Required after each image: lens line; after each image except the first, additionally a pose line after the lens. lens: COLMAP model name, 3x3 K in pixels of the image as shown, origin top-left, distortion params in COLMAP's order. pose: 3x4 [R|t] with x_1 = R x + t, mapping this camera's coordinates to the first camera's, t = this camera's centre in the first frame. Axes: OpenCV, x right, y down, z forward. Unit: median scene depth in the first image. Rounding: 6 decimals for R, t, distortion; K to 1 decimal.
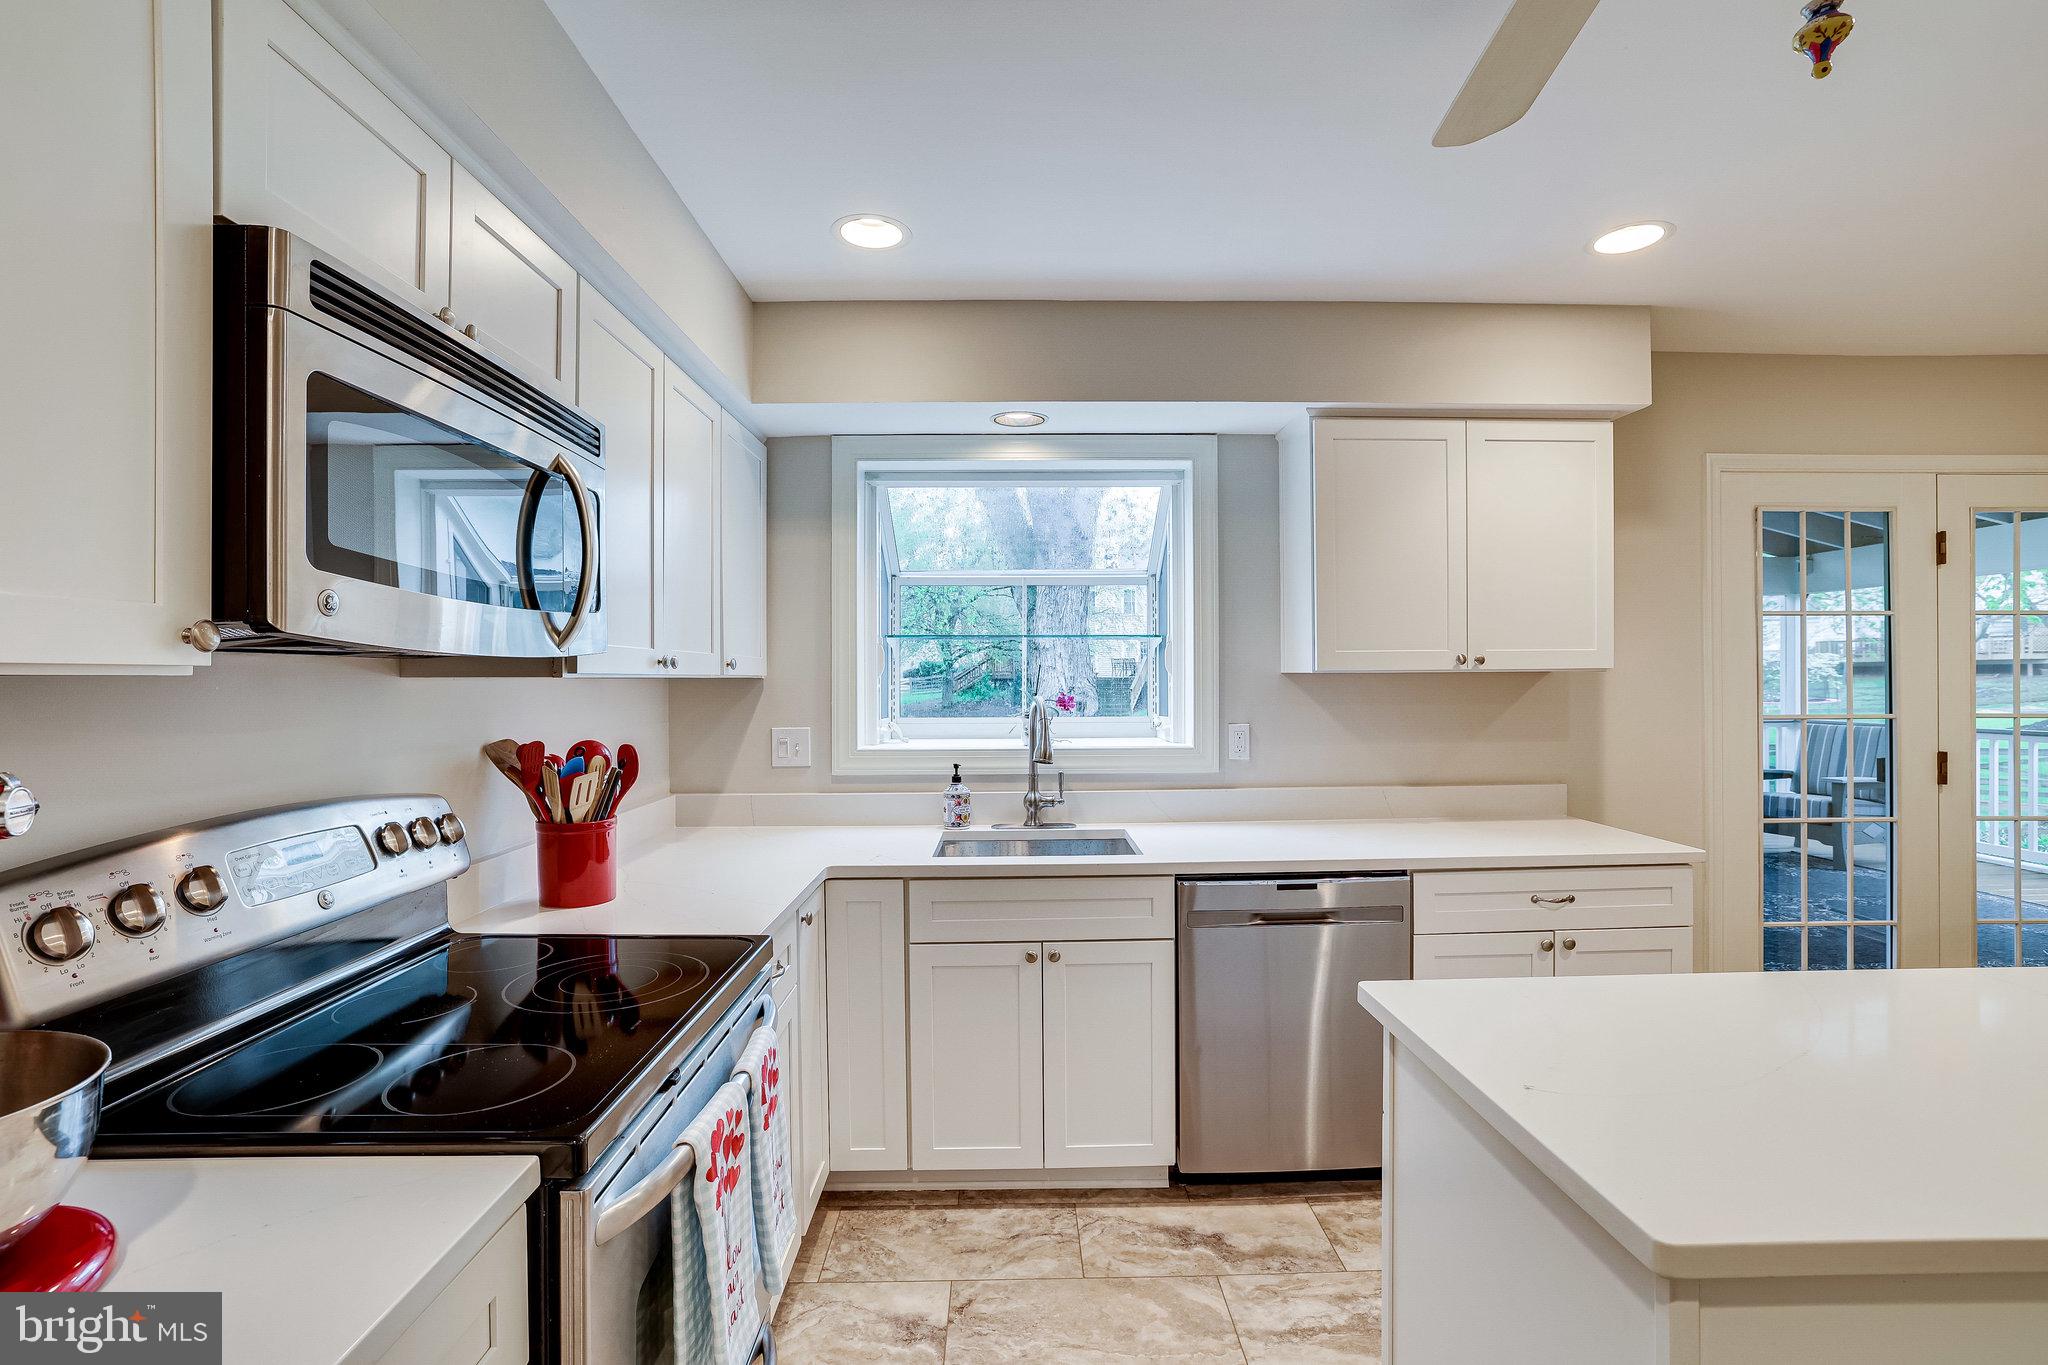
lens RADIAL K [[929.3, 0, 1030.9], [0, 929.3, 681.4], [0, 0, 1]] dist [-0.048140, 0.023185]
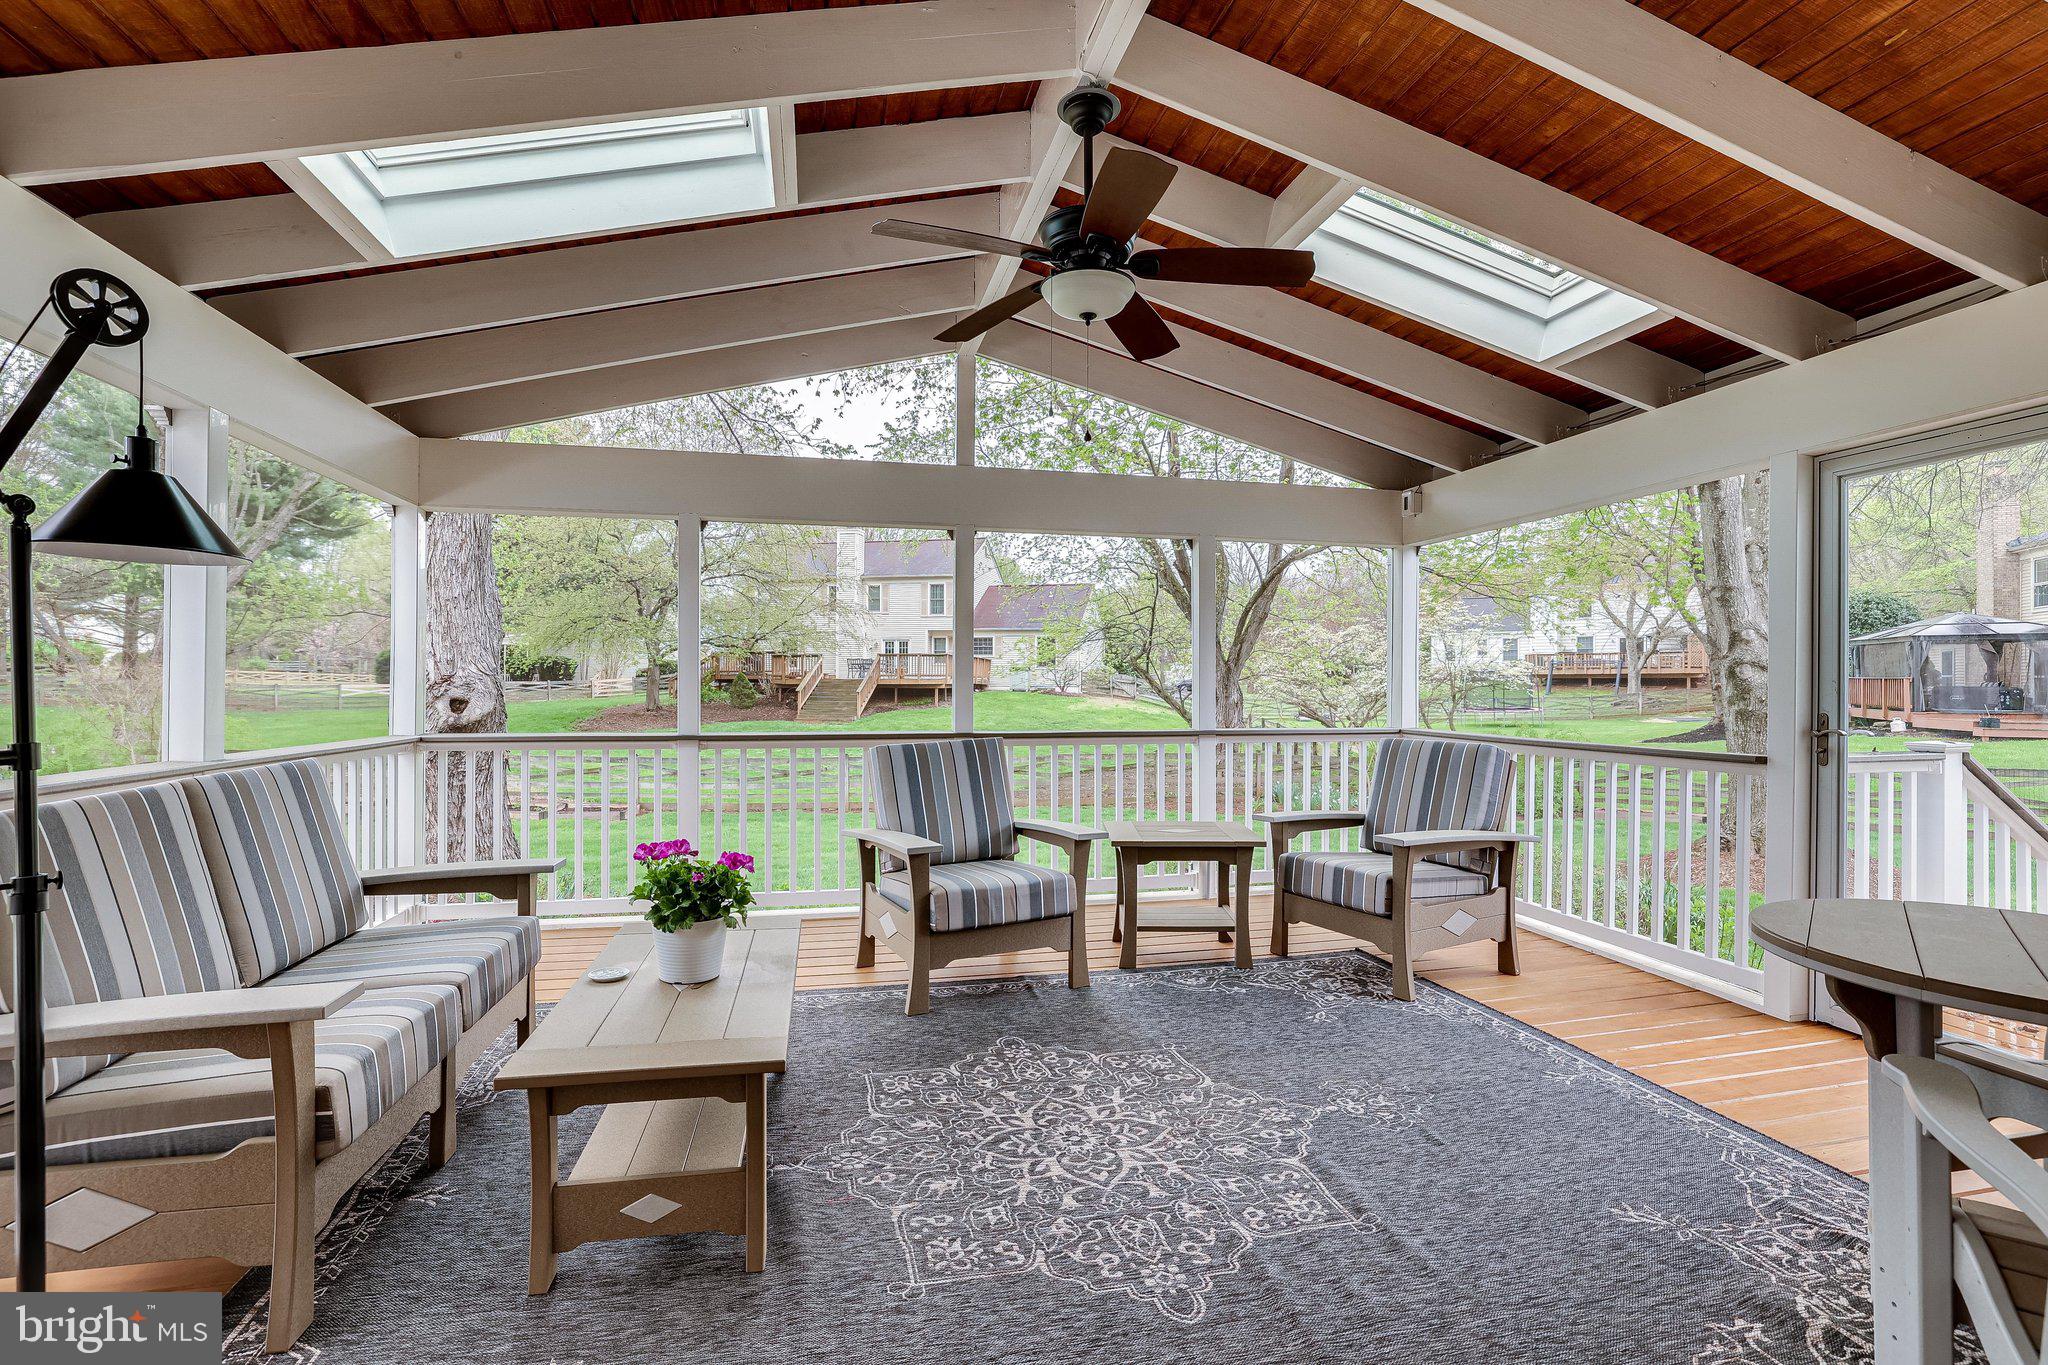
lens RADIAL K [[925.8, 0, 1024.6], [0, 925.8, 674.5], [0, 0, 1]] dist [-0.046676, 0.030986]
pose [[0.978864, 0.014995, 0.203960, 1.260190], [-0.012210, 0.999814, -0.014908, 0.042588], [-0.204146, 0.012102, 0.978866, 1.140641]]
